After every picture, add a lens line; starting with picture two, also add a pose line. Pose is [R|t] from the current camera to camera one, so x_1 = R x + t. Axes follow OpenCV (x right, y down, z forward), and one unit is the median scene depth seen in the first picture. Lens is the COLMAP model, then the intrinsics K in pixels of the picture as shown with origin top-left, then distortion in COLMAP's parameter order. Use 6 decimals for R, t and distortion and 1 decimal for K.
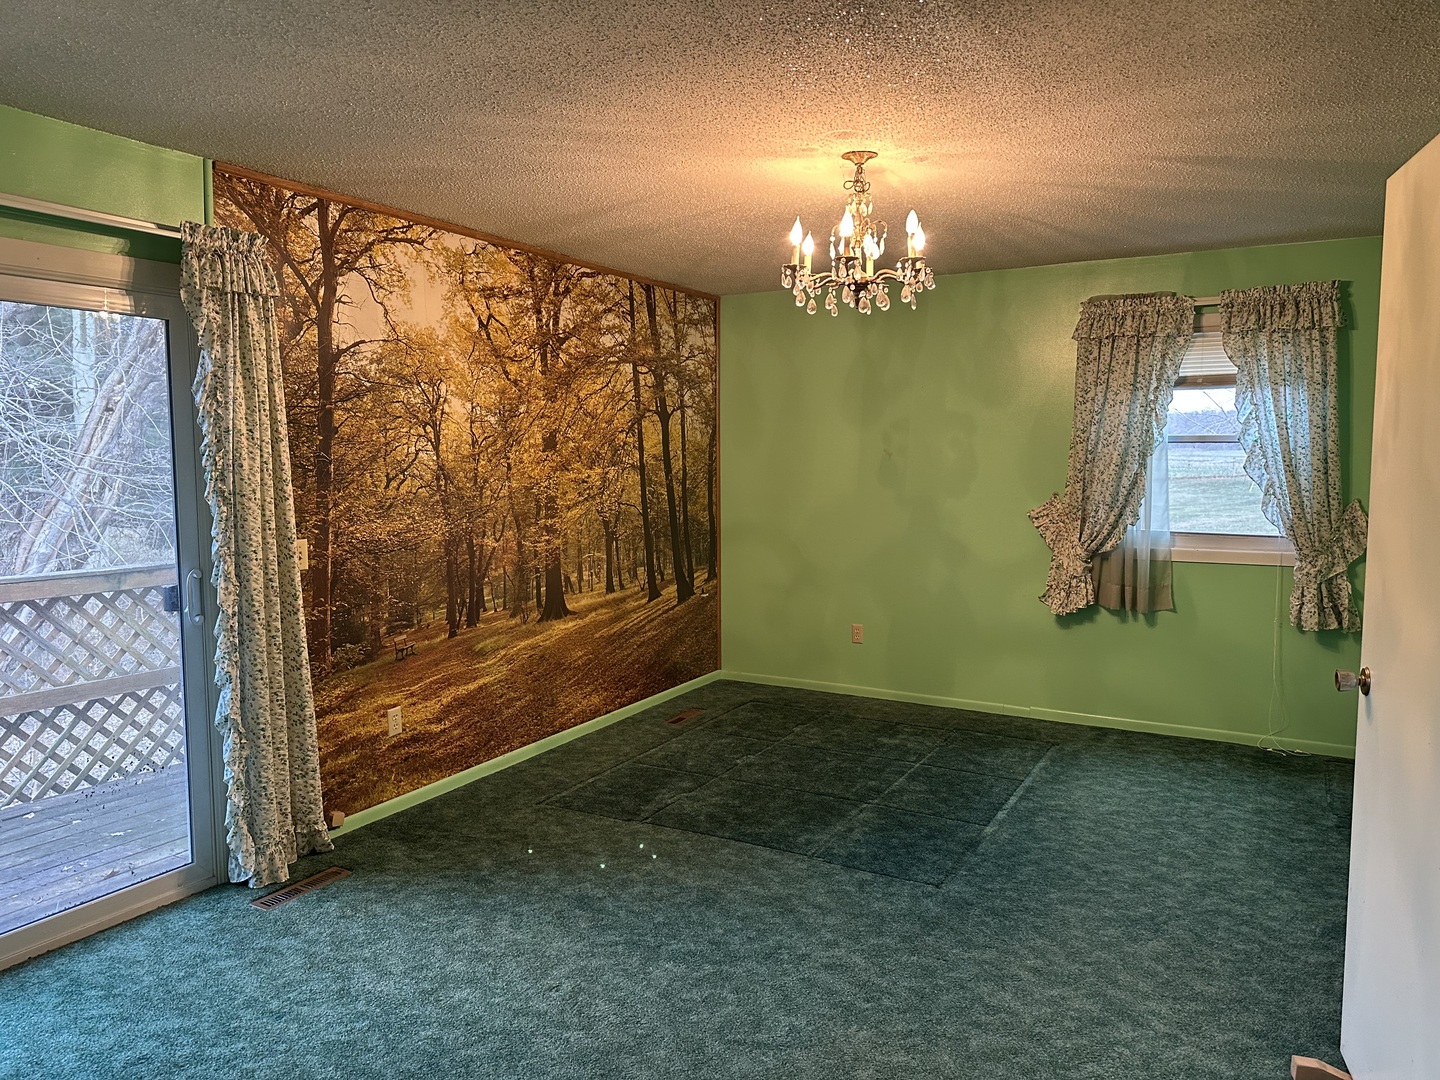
lens RADIAL K [[1012.9, 0, 726.3], [0, 1012.9, 544.2], [0, 0, 1]] dist [0.040006, -0.044774]
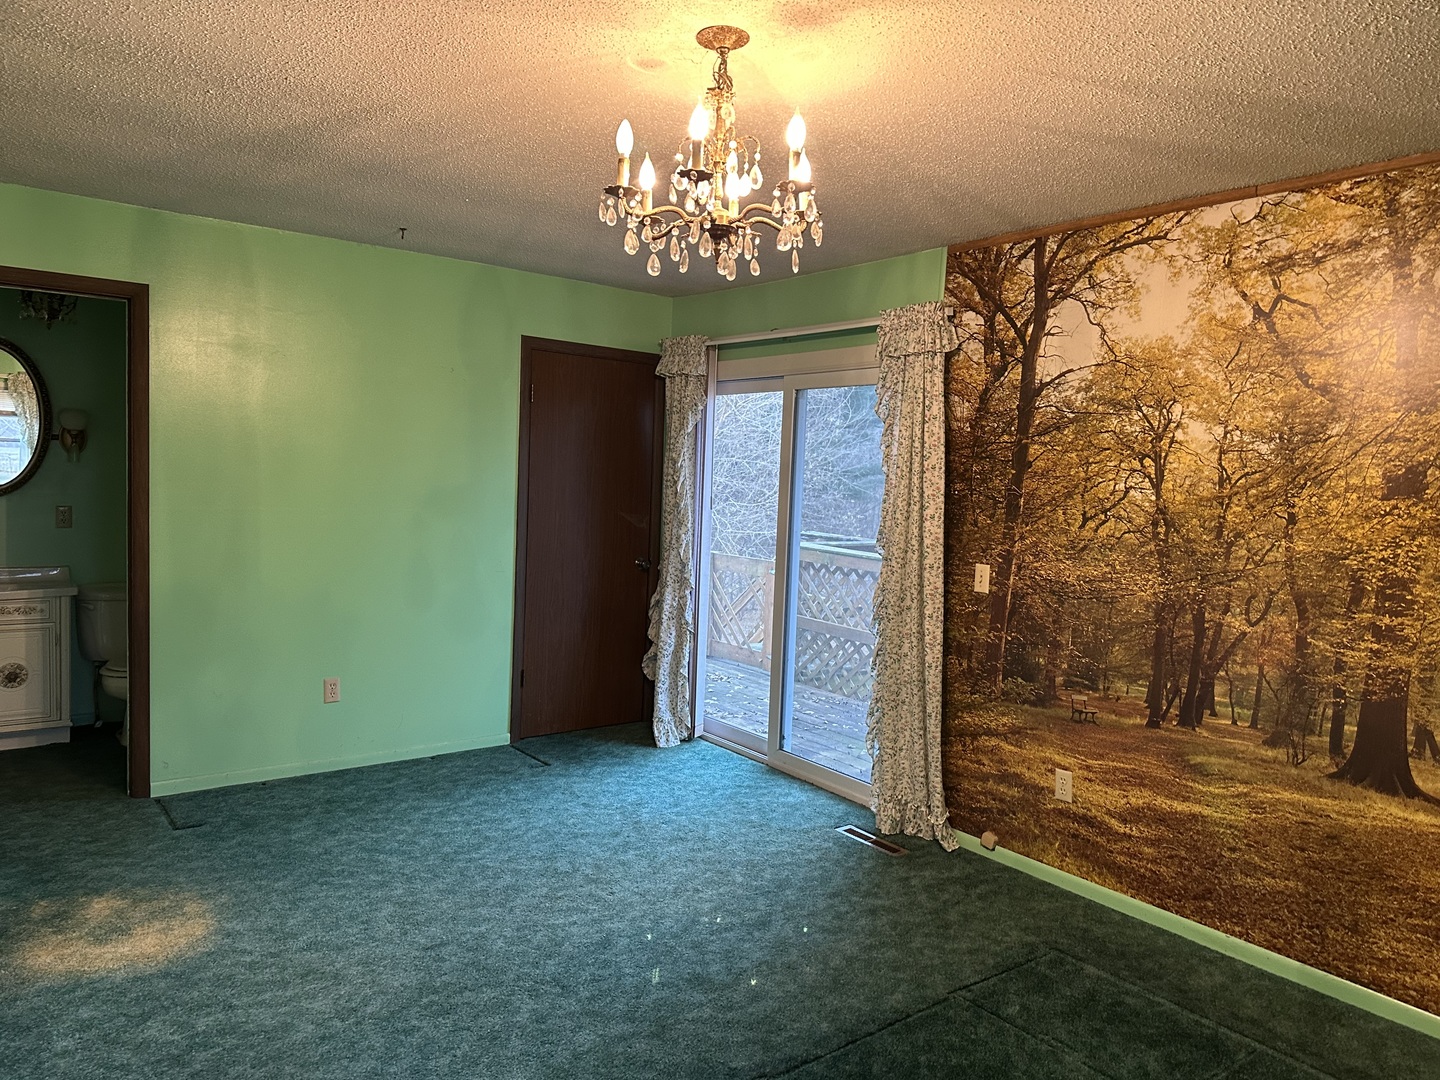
lens RADIAL K [[1012.9, 0, 724.3], [0, 1012.9, 548.3], [0, 0, 1]] dist [0.040006, -0.044774]
pose [[-0.405651, 0.053413, -0.912466, 0.596951], [-0.123751, 0.985890, 0.112727, -0.095813], [0.905612, 0.158647, -0.393317, 1.028370]]
